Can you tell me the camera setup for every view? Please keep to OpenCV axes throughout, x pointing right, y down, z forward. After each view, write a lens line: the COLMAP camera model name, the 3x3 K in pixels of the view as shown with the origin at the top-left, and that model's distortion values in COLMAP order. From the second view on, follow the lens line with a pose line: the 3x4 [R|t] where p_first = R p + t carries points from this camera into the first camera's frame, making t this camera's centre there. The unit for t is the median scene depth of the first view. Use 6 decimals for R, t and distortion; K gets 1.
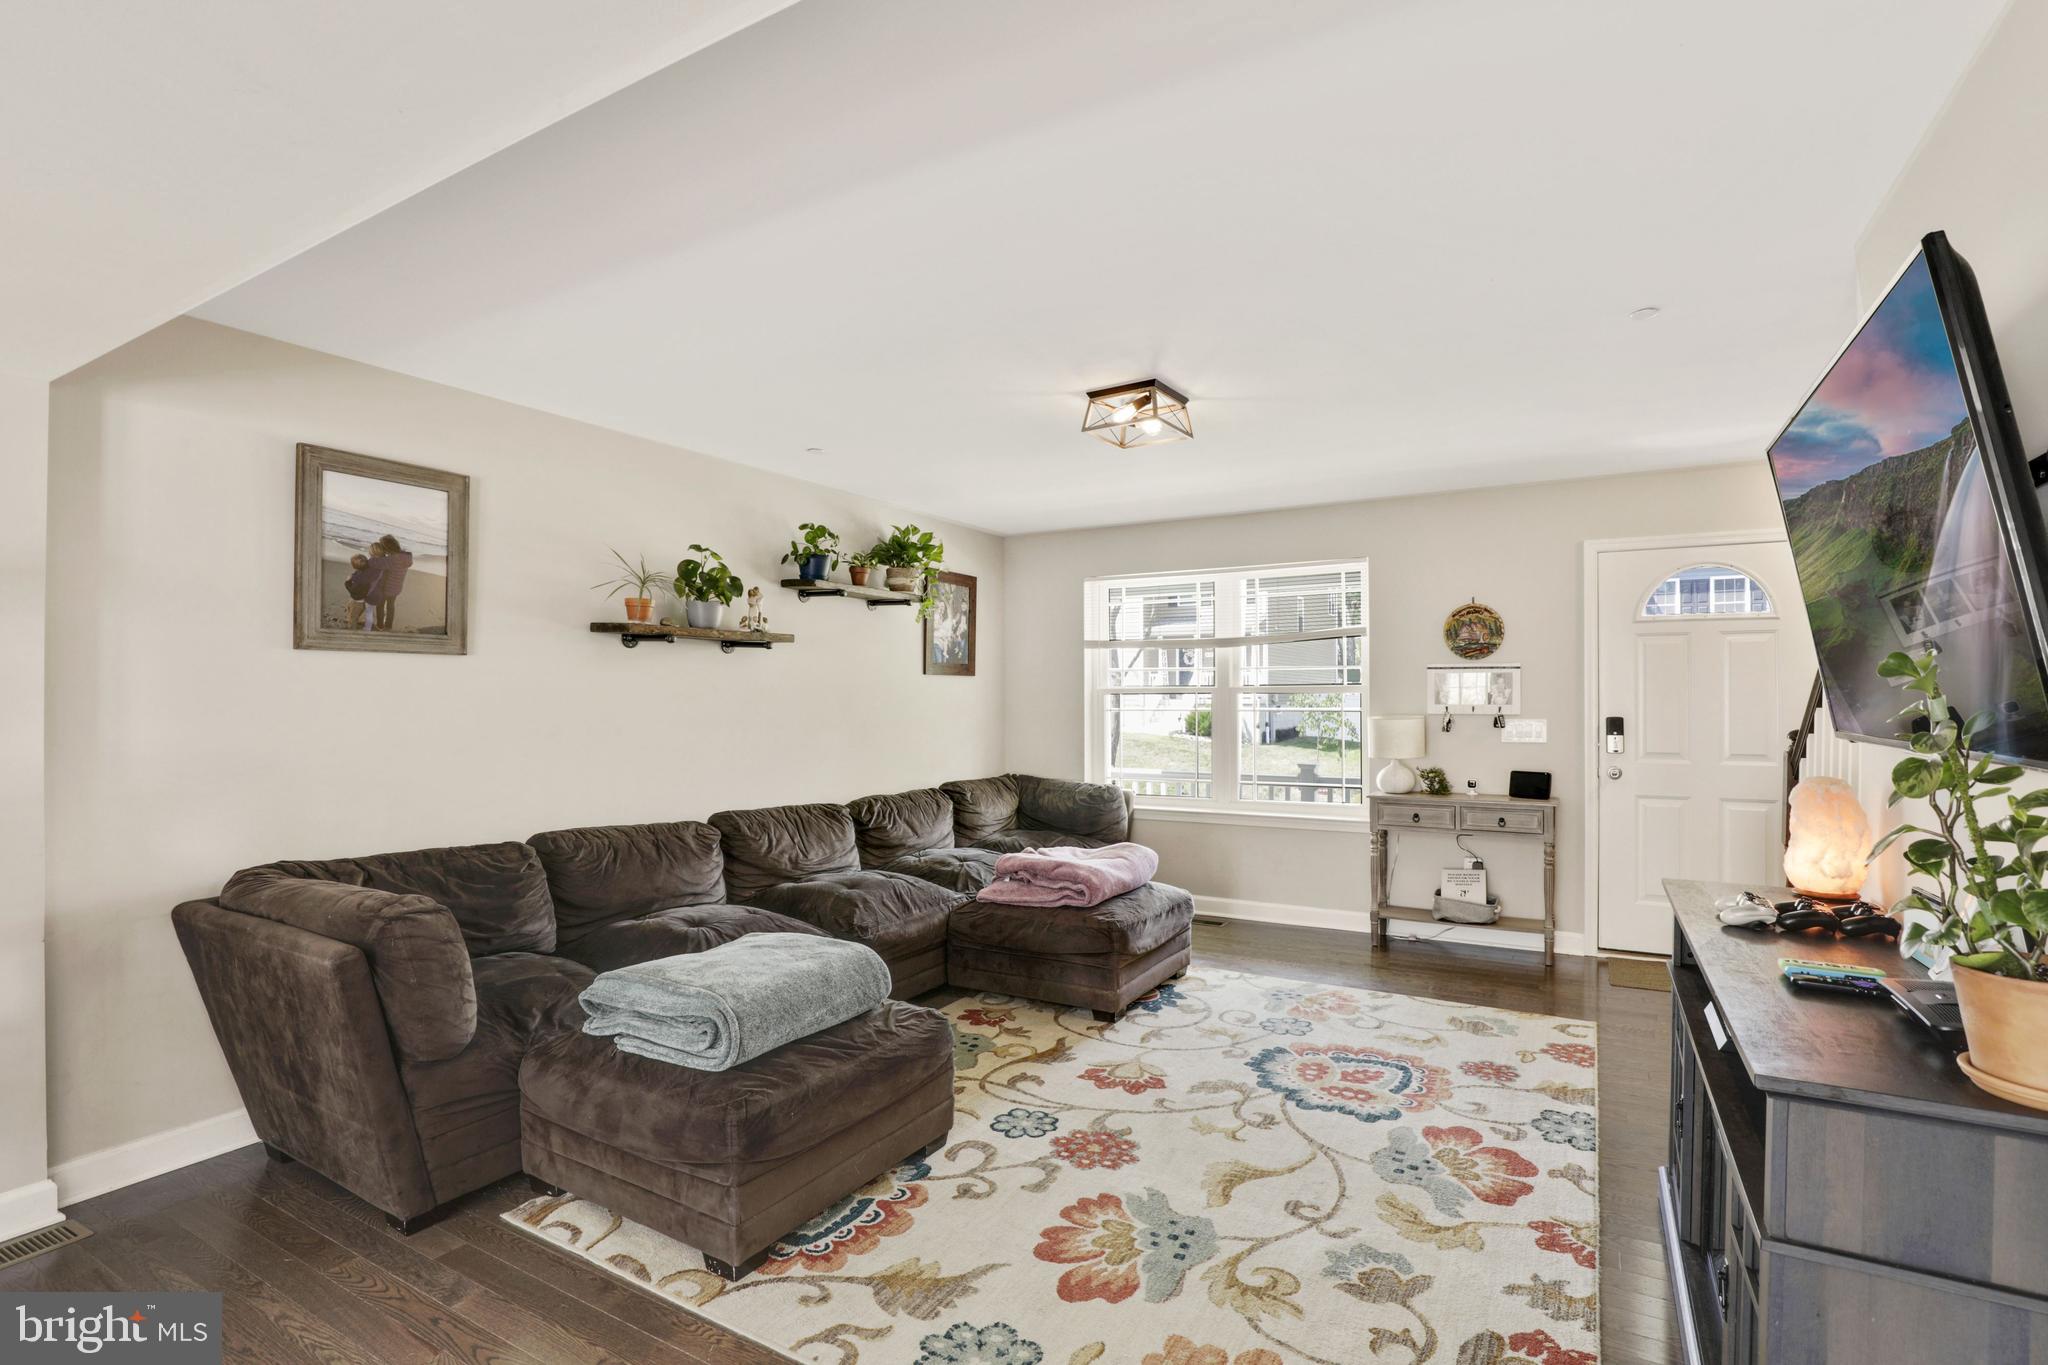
lens RADIAL K [[961.8, 0, 1028.7], [0, 961.8, 693.5], [0, 0, 1]] dist [-0.033191, 0.000476]
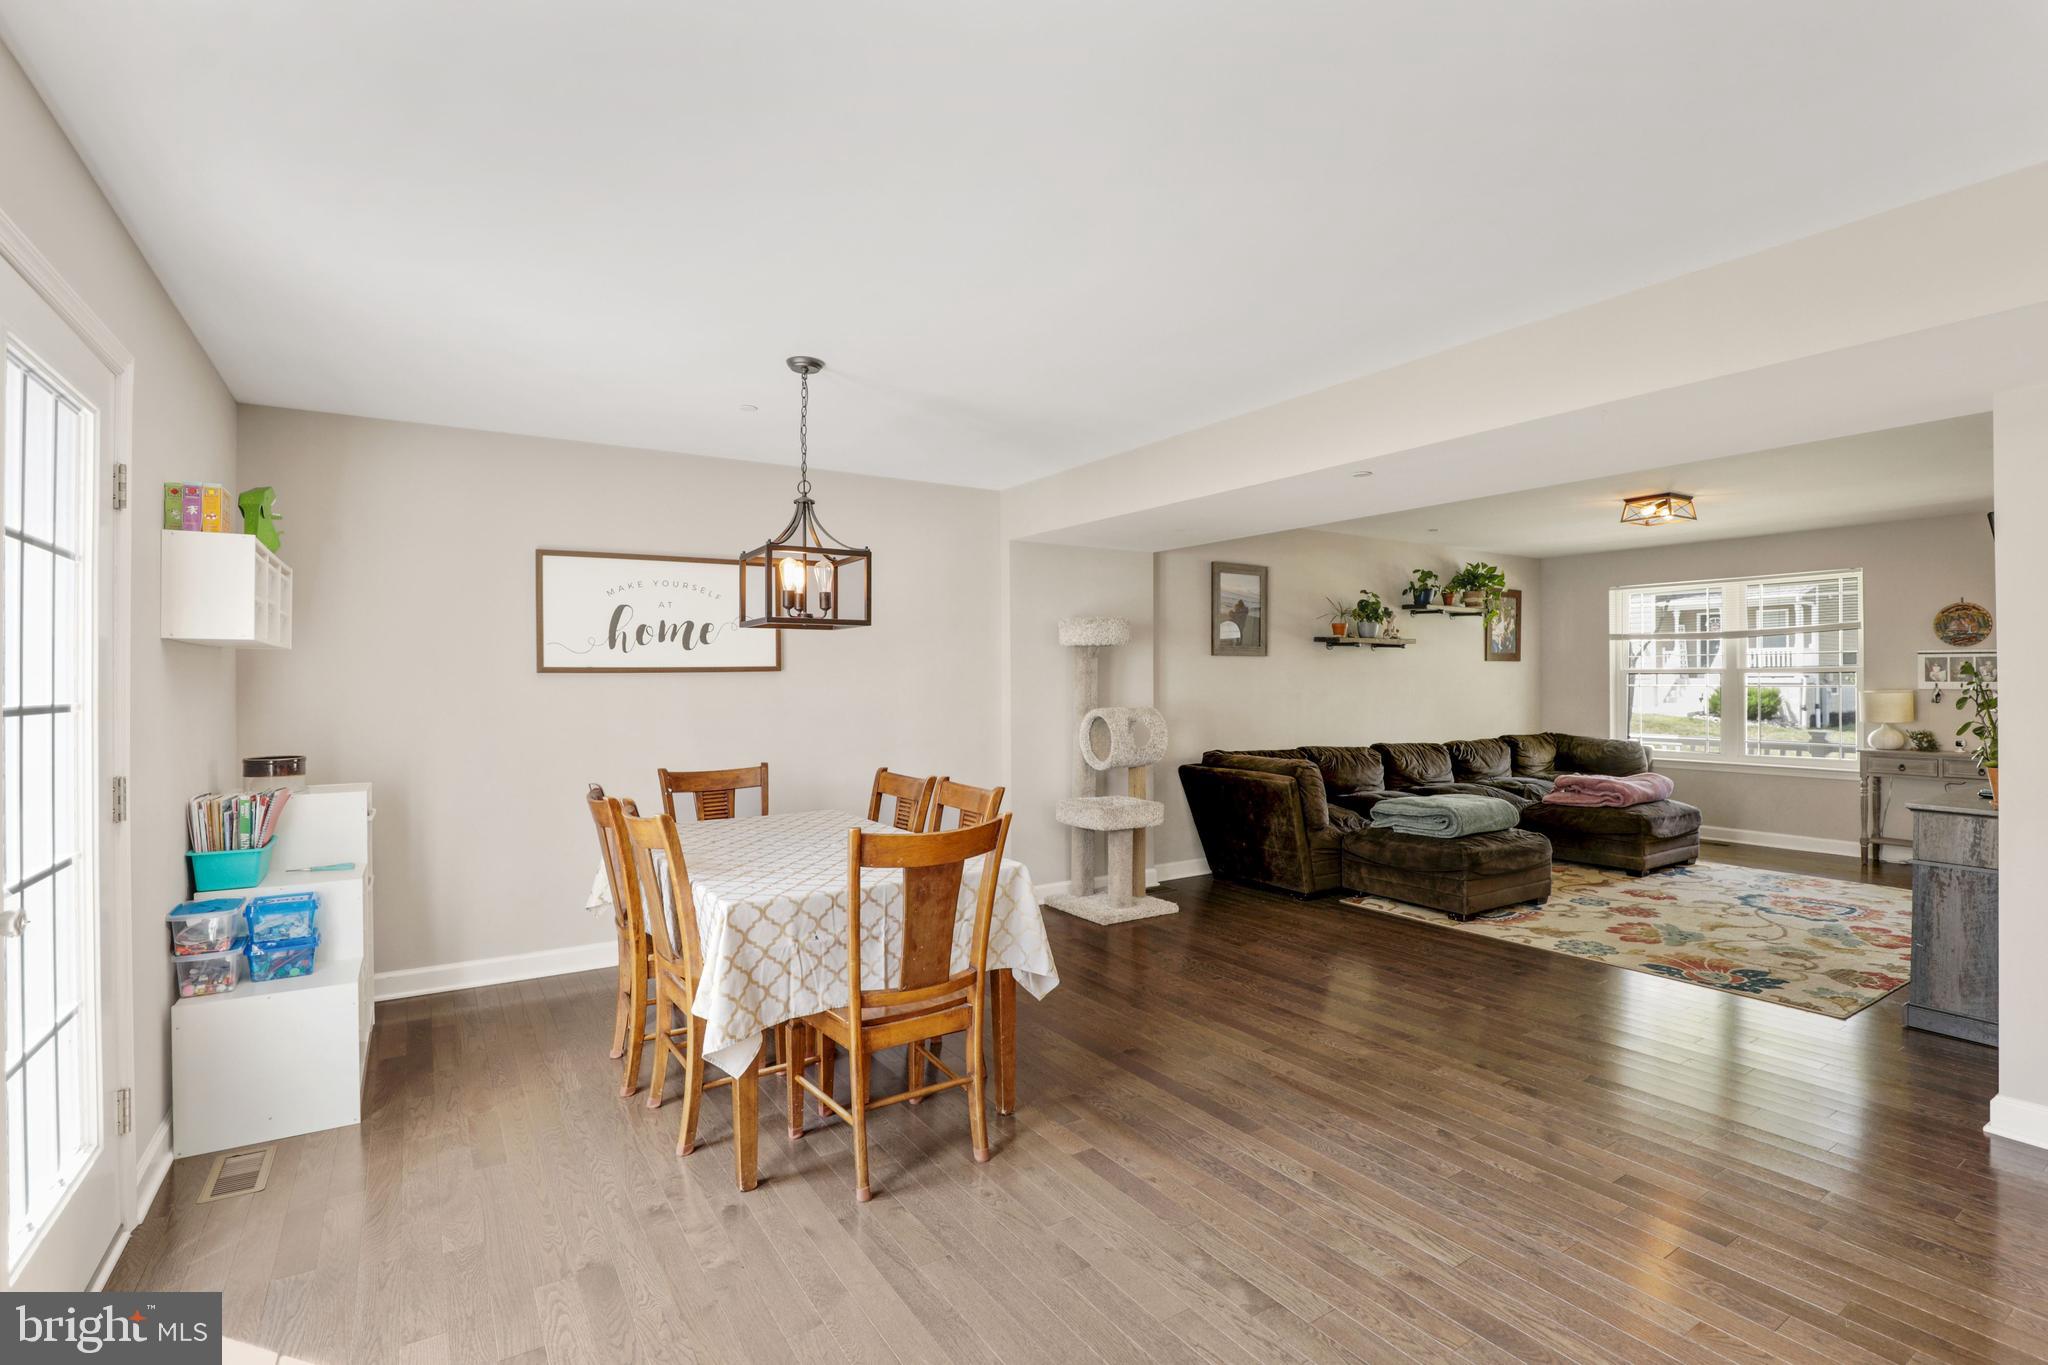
lens RADIAL K [[944.3, 0, 1036.8], [0, 944.3, 678.9], [0, 0, 1]] dist [-0.034337, 0.005601]
pose [[0.892486, -0.001183, -0.451073, -0.110123], [0.003878, 0.999980, 0.005049, -0.003995], [0.451058, -0.006255, 0.892473, -0.842255]]
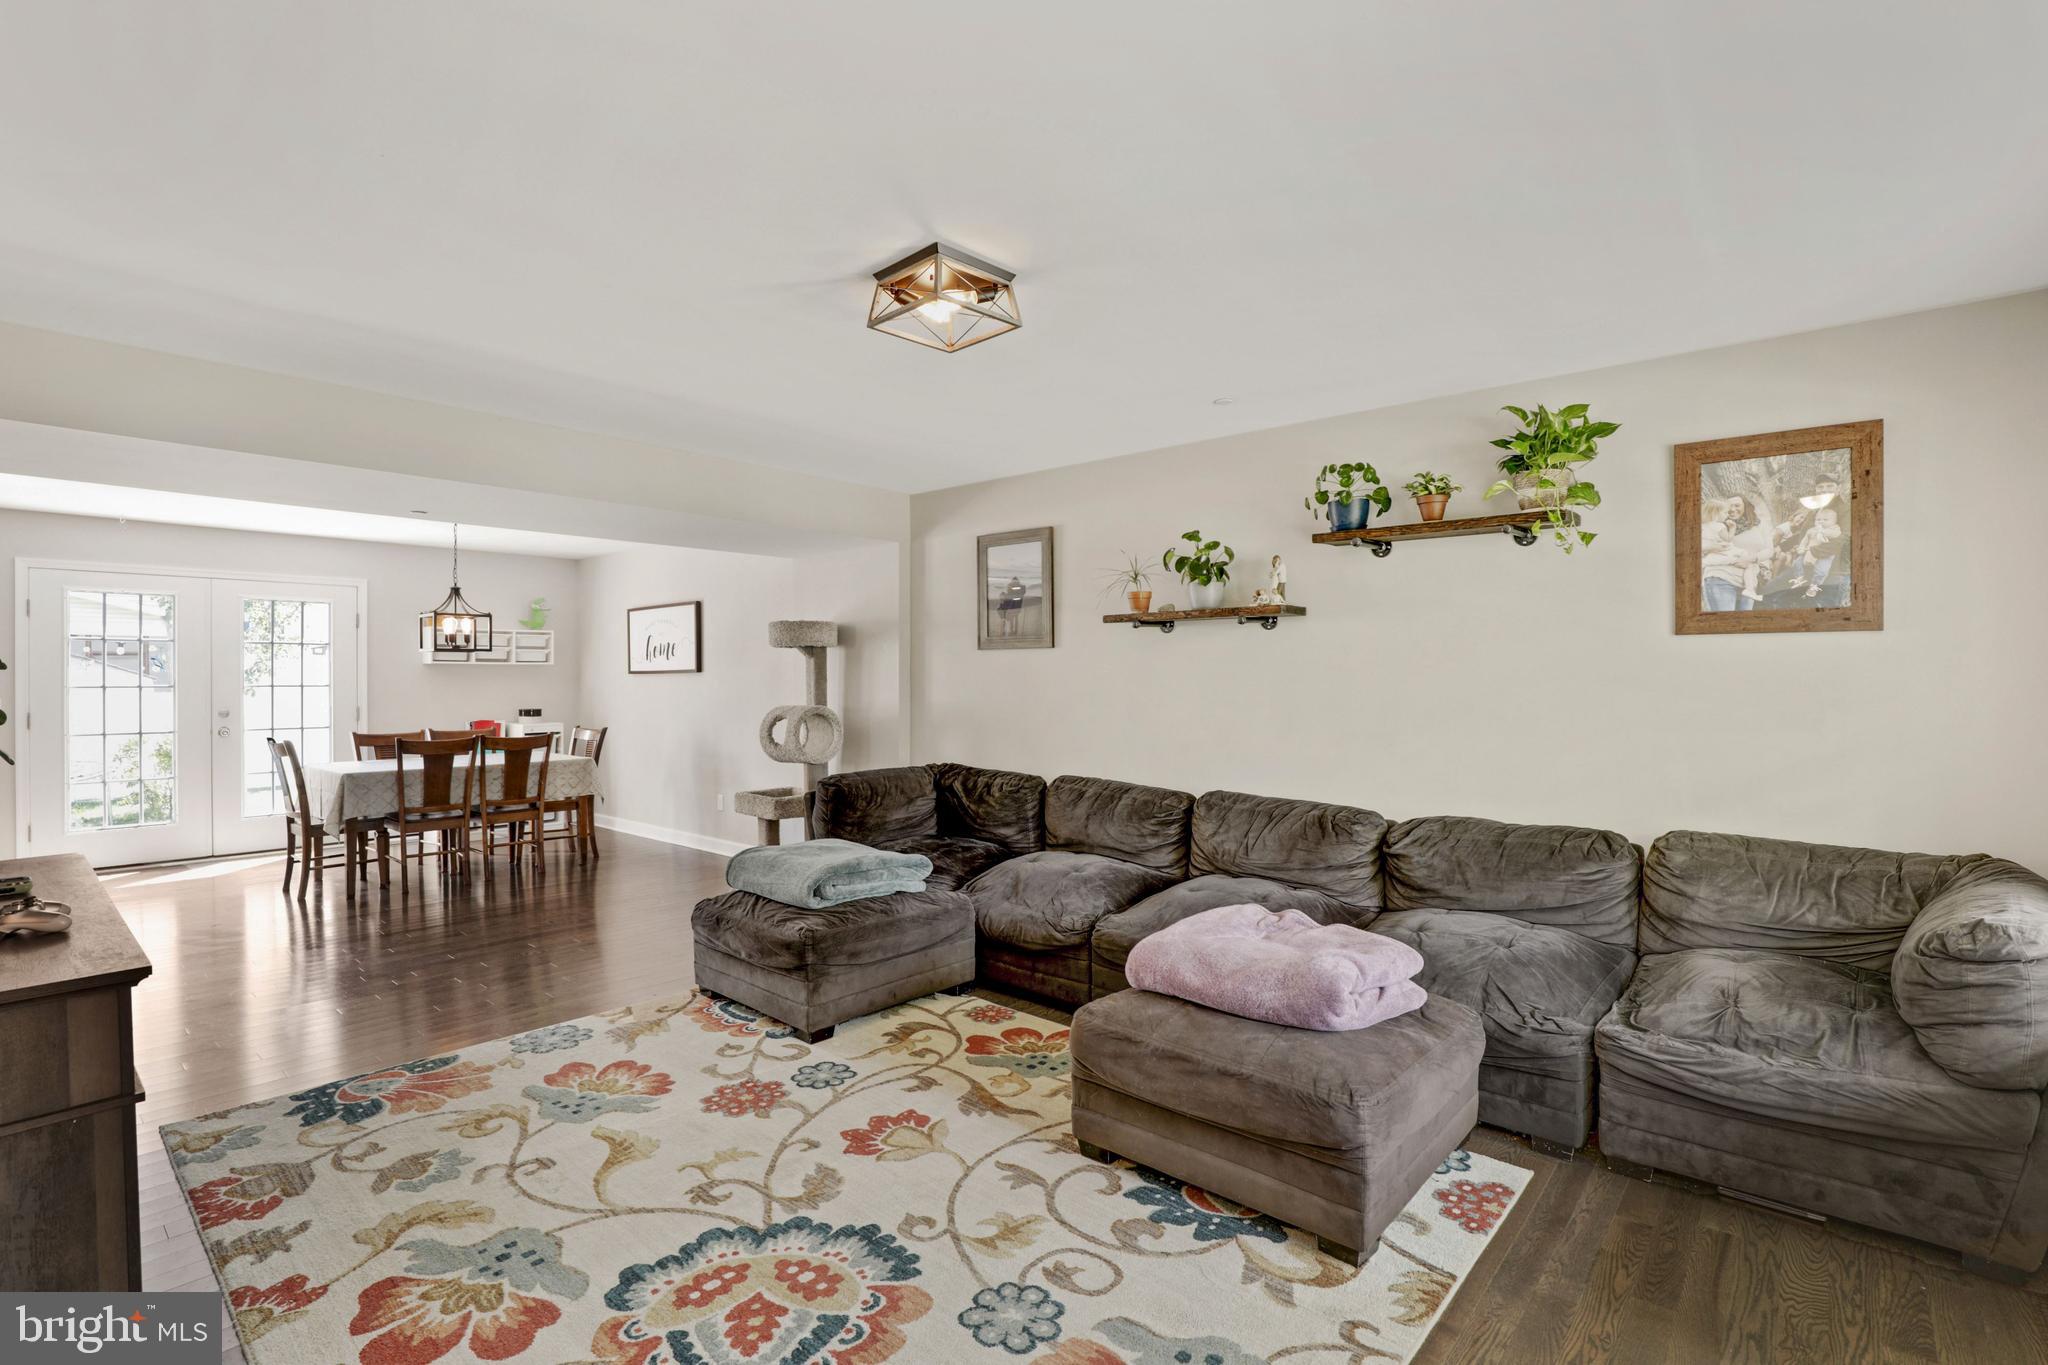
lens RADIAL K [[944.3, 0, 1036.8], [0, 944.3, 678.9], [0, 0, 1]] dist [-0.034337, 0.005601]
pose [[-0.185726, 0.002671, -0.982598, 0.731961], [0.005579, 0.999983, 0.001663, 0.004131], [0.982586, -0.005173, -0.185738, 1.067752]]
